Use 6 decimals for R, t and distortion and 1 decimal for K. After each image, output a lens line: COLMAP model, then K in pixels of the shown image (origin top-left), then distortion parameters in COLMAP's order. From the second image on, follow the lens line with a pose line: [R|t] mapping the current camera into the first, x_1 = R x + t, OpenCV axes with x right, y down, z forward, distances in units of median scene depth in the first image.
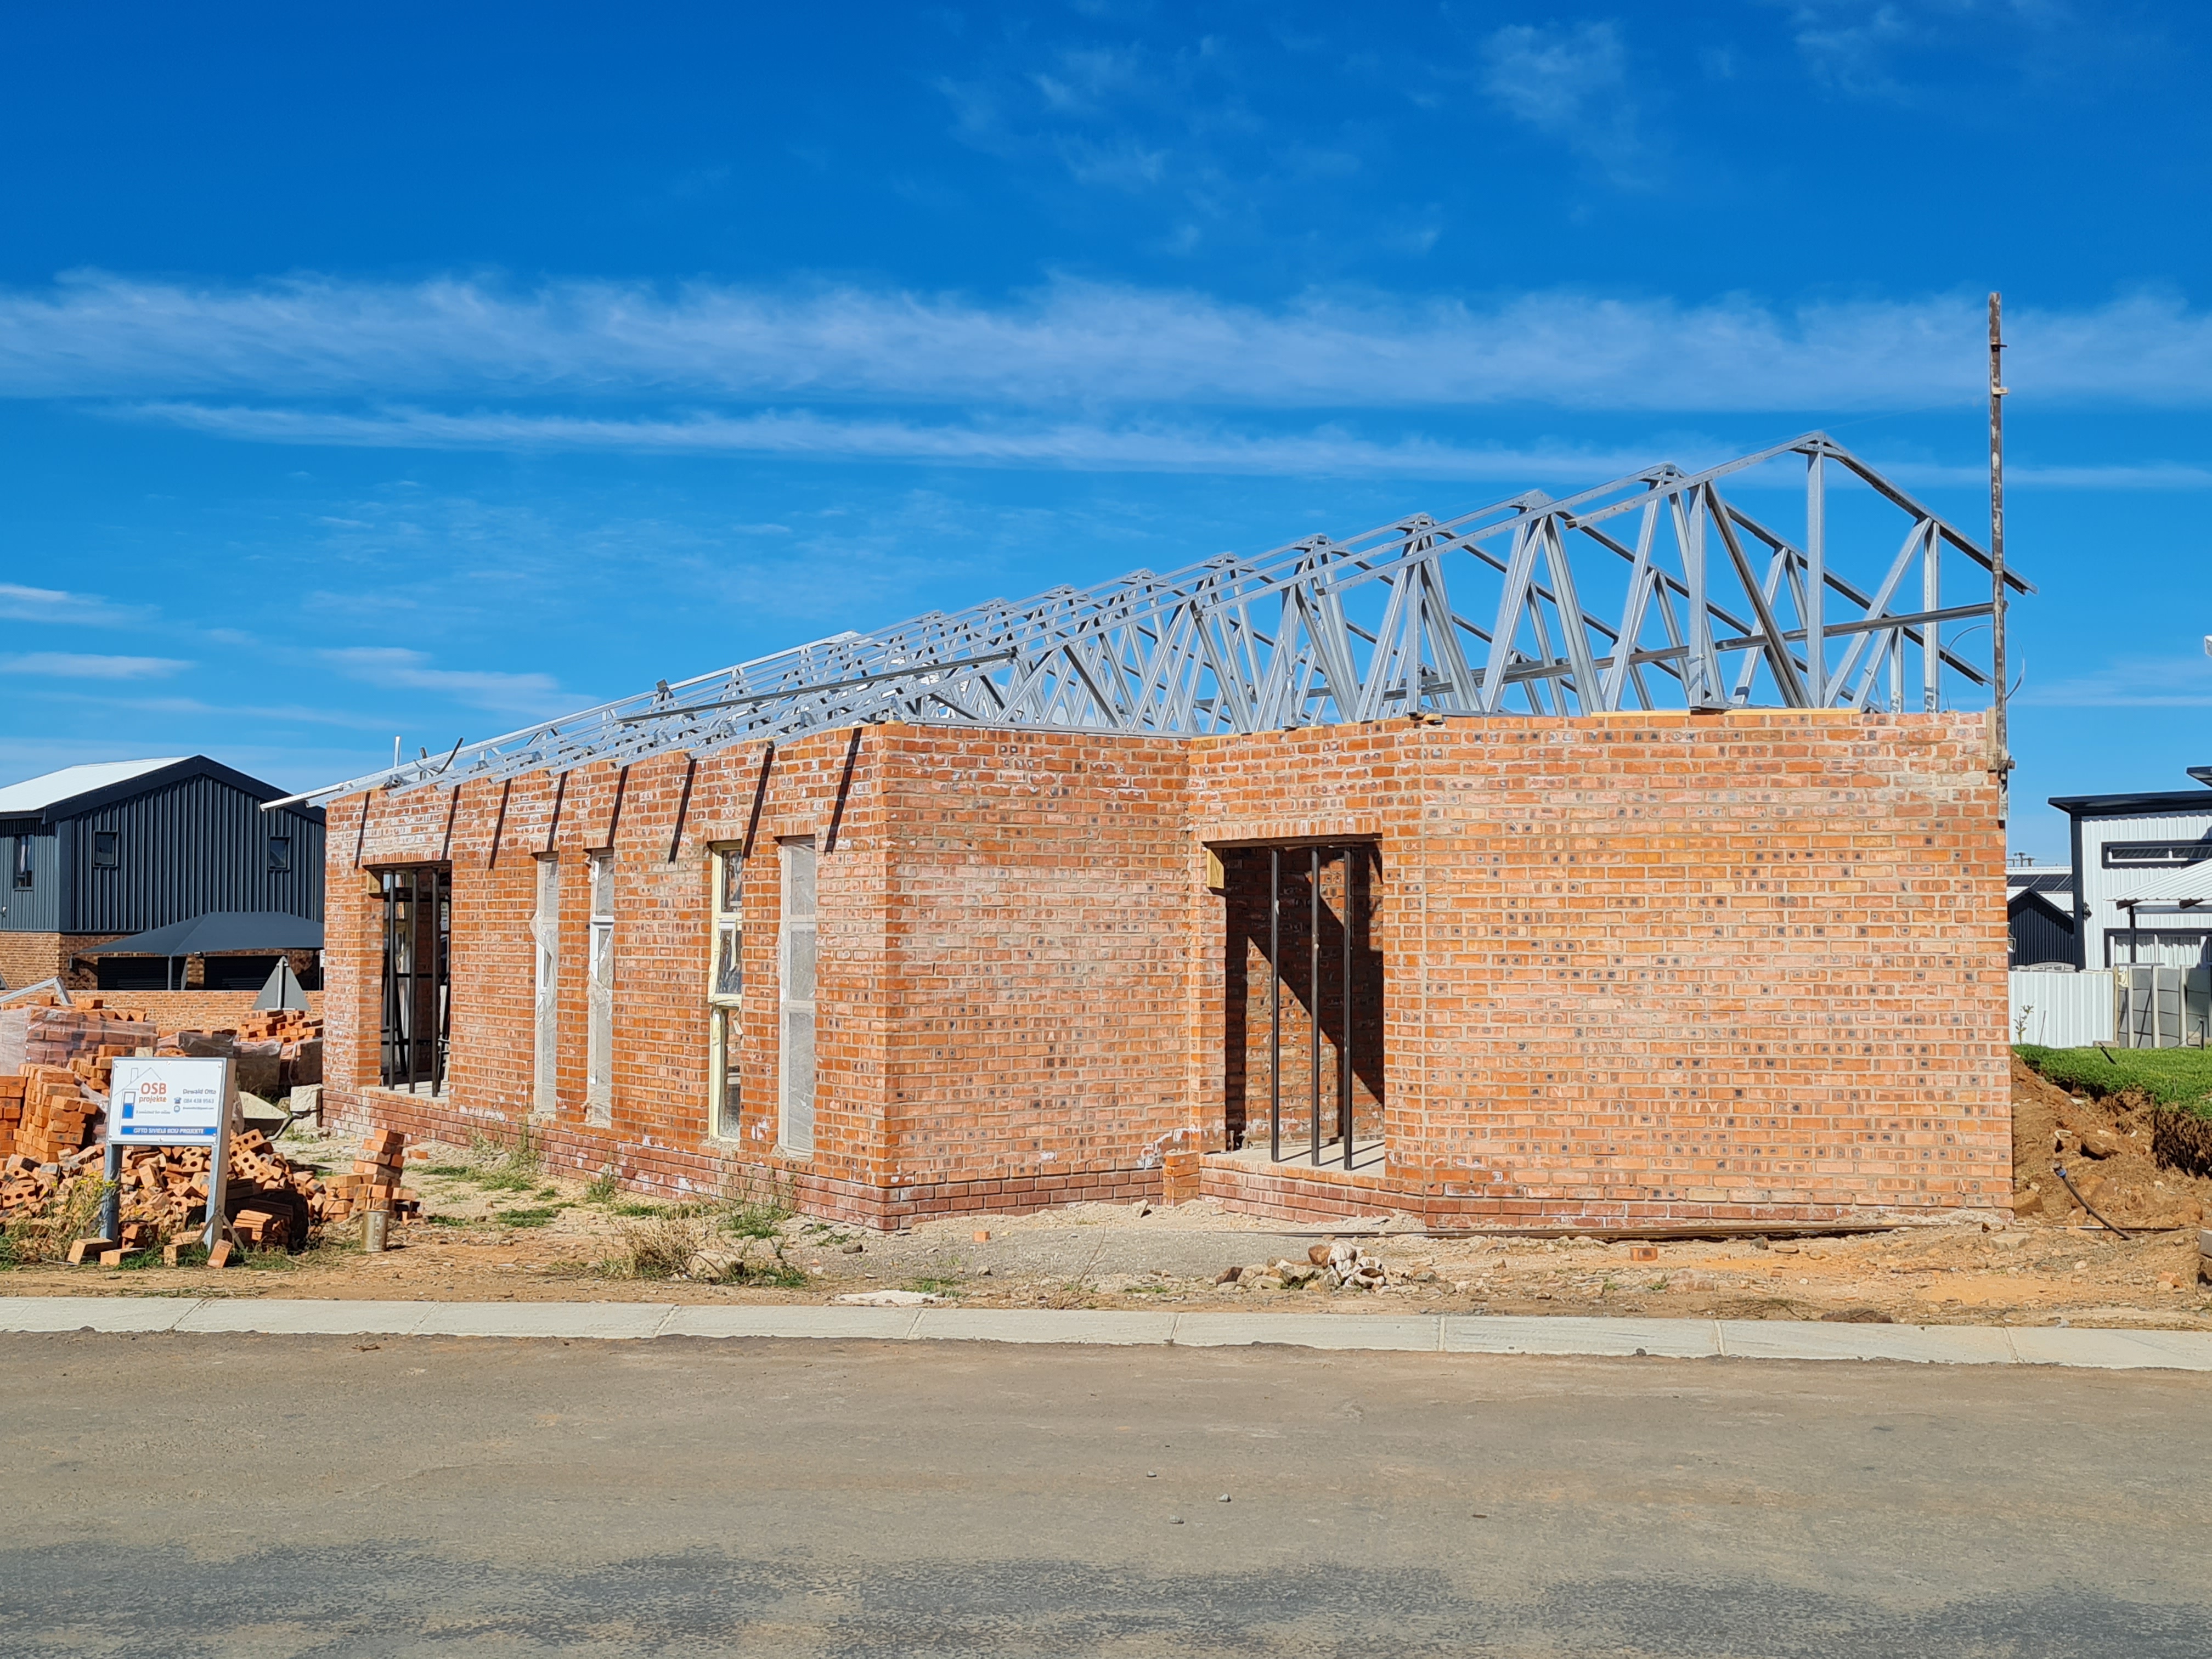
lens RADIAL K [[2550.2, 0, 1131.8], [0, 2550.2, 836.3], [0, 0, 1]] dist [0.052315, 0.003460]
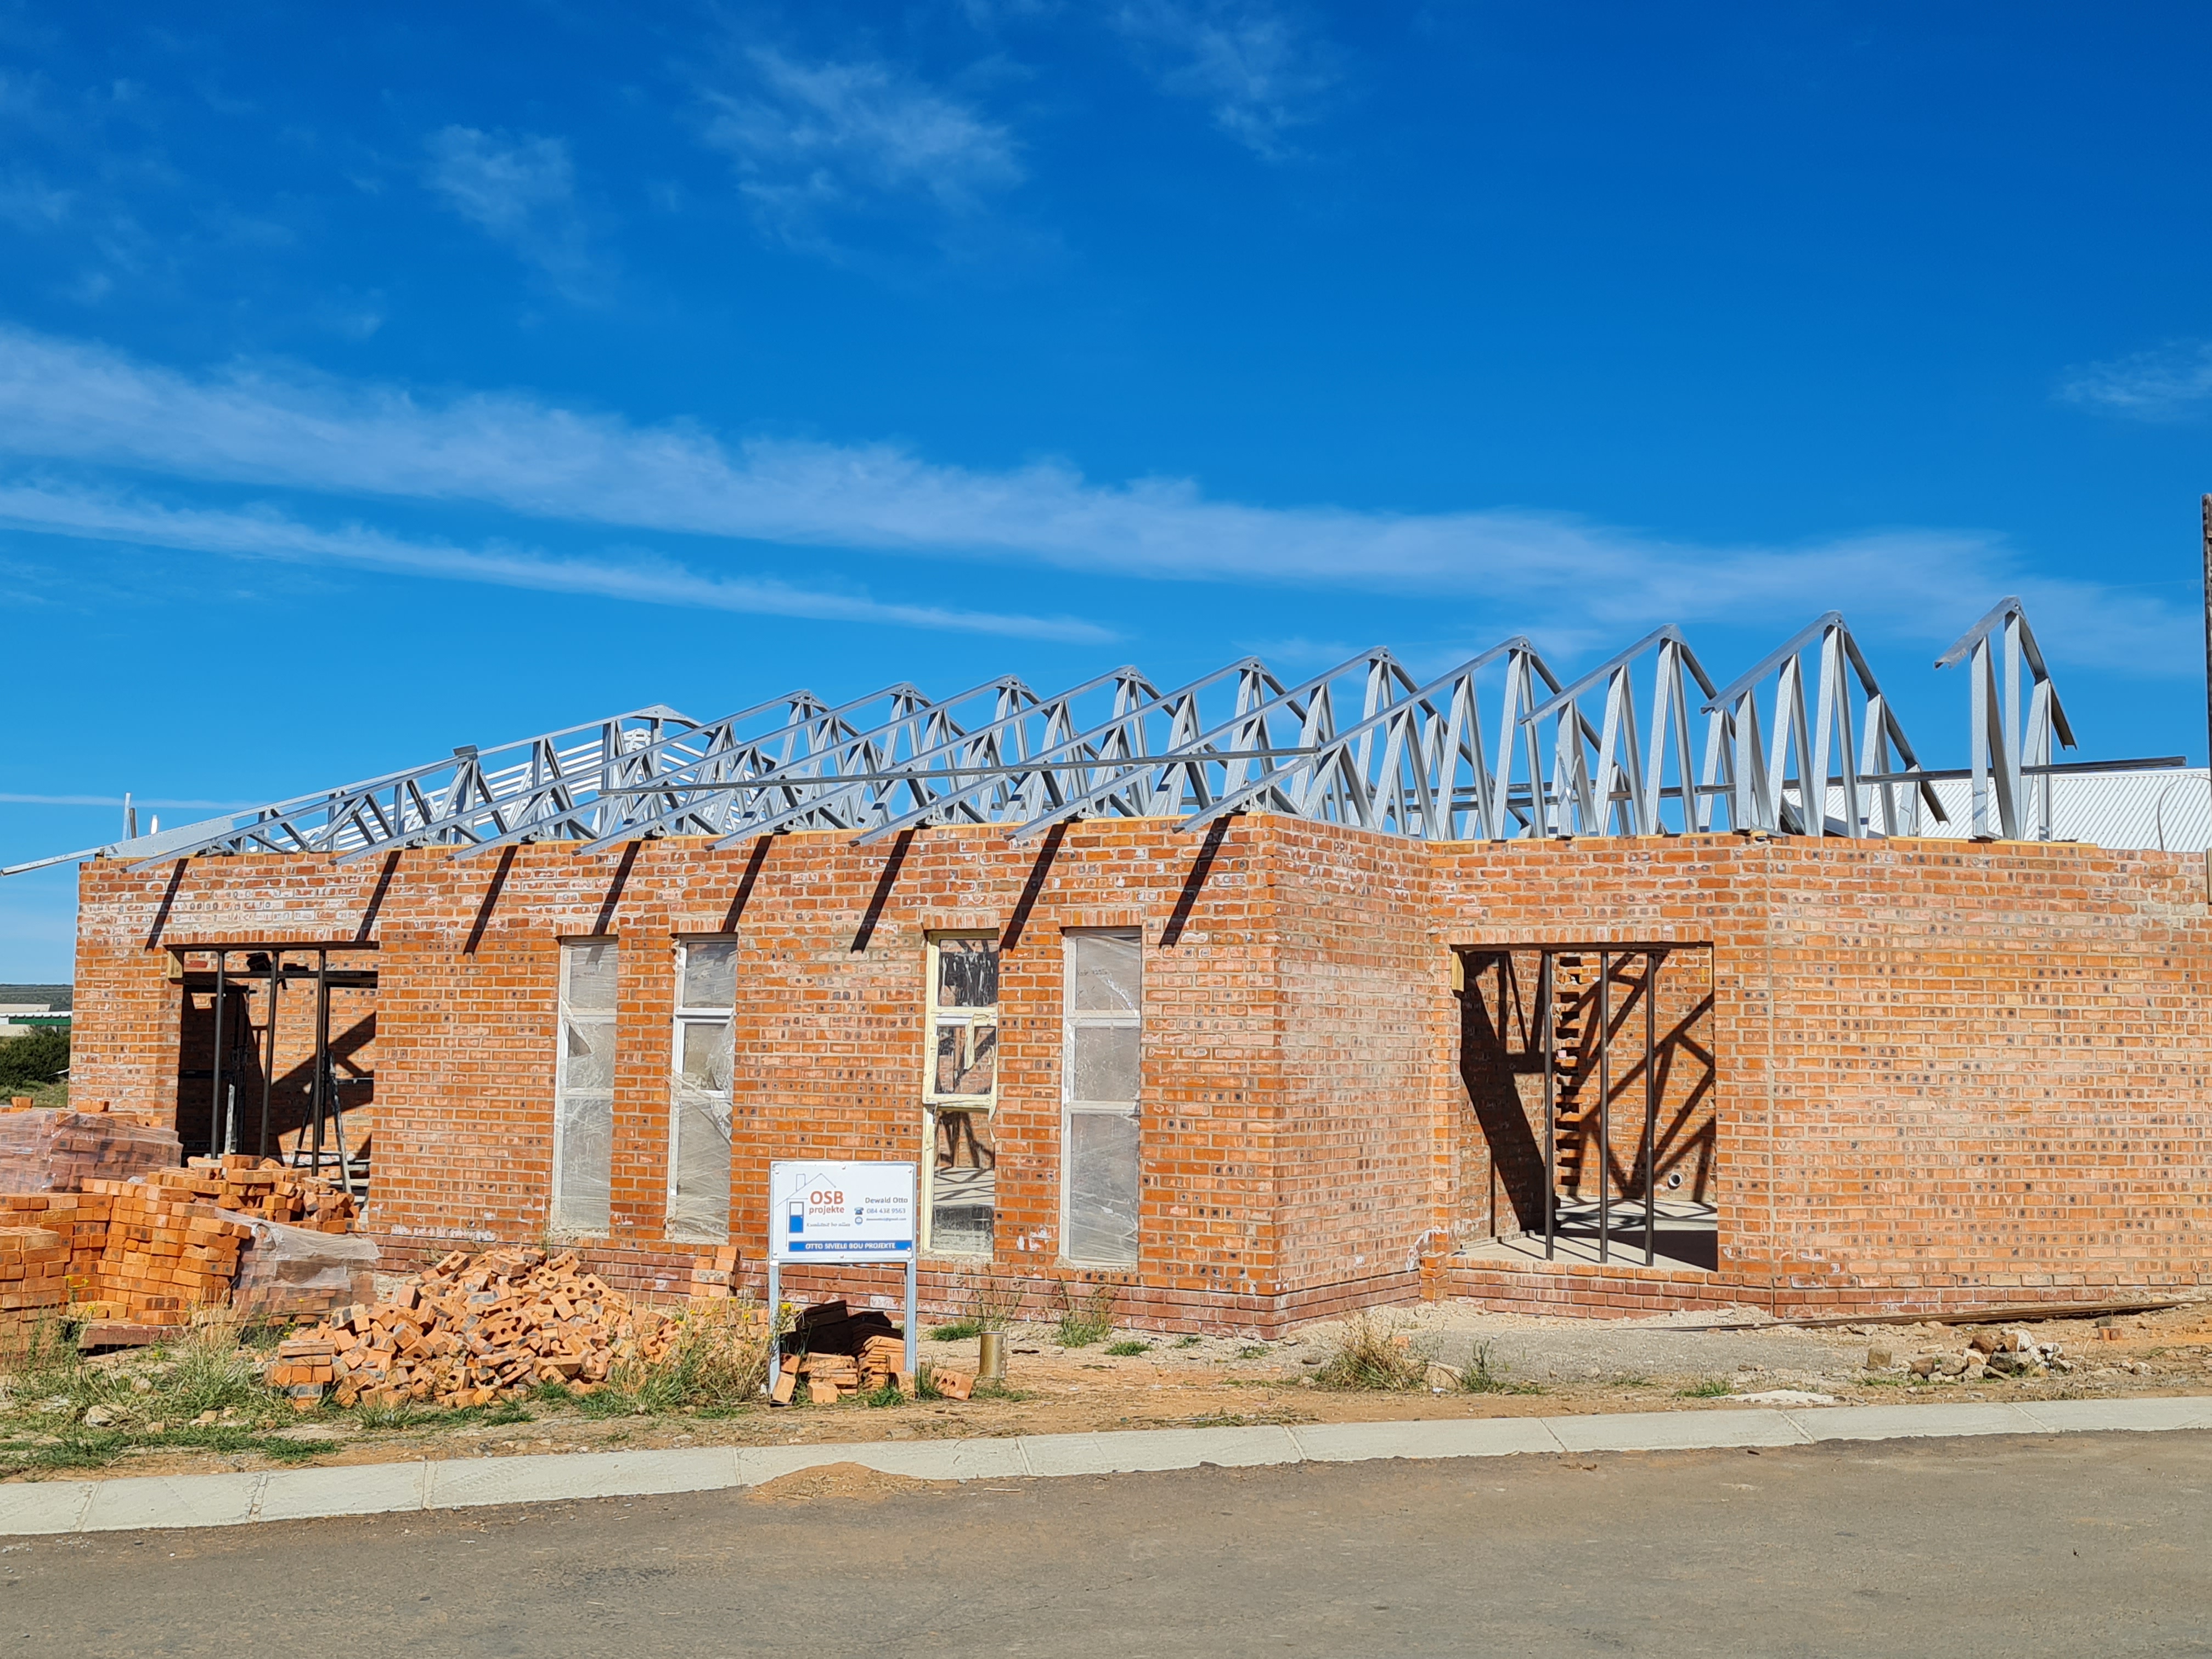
lens RADIAL K [[2550.2, 0, 1131.8], [0, 2550.2, 836.3], [0, 0, 1]] dist [0.052315, 0.003460]
pose [[0.907340, 0.044919, 0.417990, -0.575855], [-0.026722, 0.998427, -0.049289, 0.014048], [-0.419547, 0.033552, 0.907113, 0.148166]]
